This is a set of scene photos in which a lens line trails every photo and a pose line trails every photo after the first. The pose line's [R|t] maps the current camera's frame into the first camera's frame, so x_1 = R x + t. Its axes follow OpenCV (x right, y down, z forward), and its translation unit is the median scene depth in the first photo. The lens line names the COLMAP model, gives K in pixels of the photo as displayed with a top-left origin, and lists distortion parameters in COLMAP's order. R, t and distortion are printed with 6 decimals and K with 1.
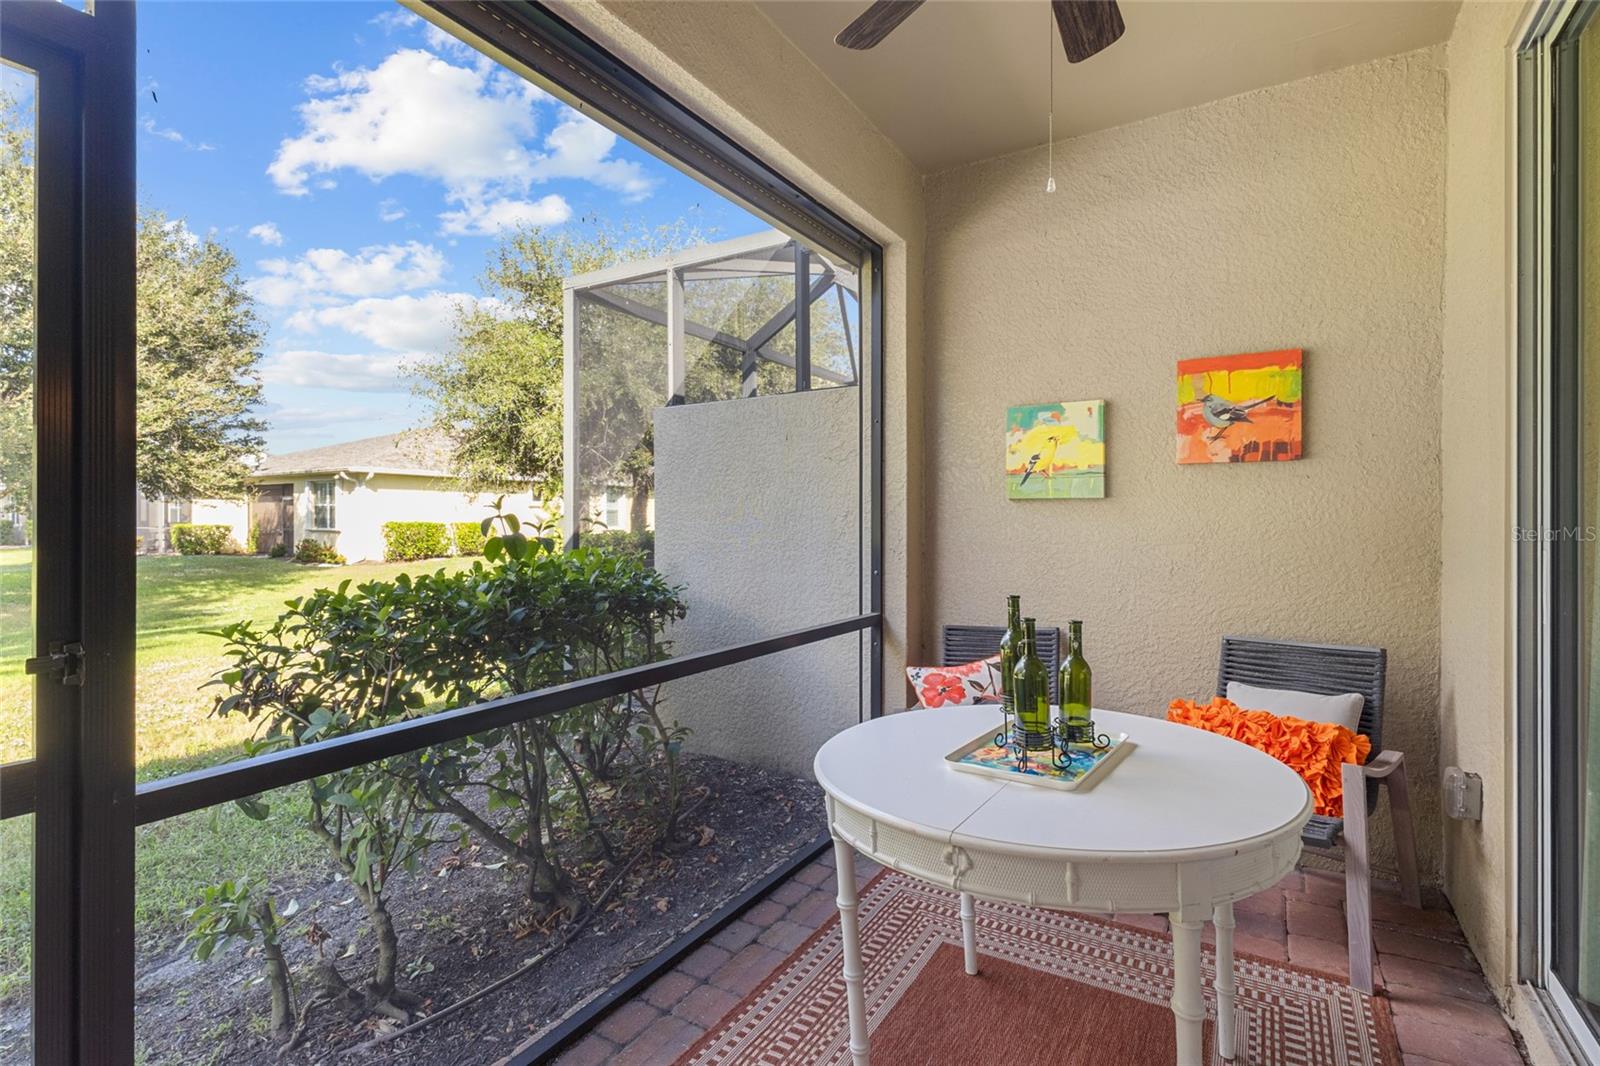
lens RADIAL K [[733.0, 0, 805.0], [0, 733.0, 522.2], [0, 0, 1]] dist [-0.001734, 0.001846]
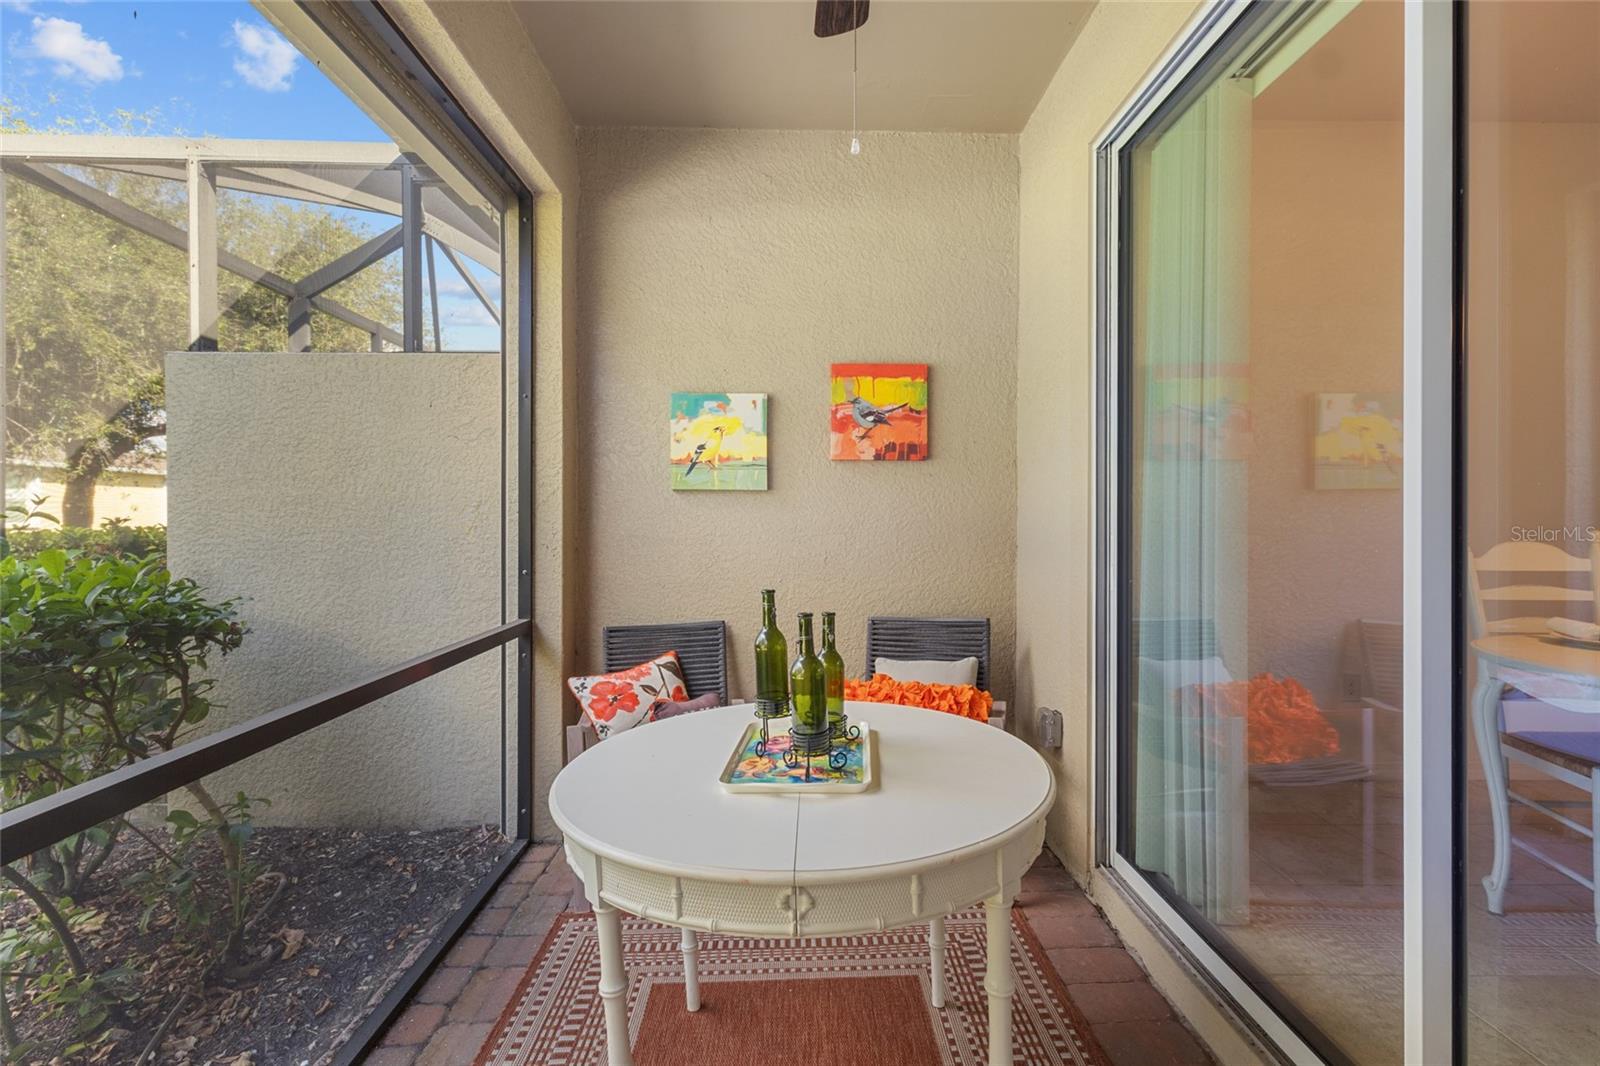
lens RADIAL K [[733.0, 0, 802.2], [0, 733.0, 519.0], [0, 0, 1]] dist [-0.001734, 0.001846]
pose [[0.843454, -0.000203, 0.537201, -0.105855], [-0.000666, 0.999999, 0.001424, 0.005865], [-0.537201, -0.001559, 0.843453, 0.119843]]
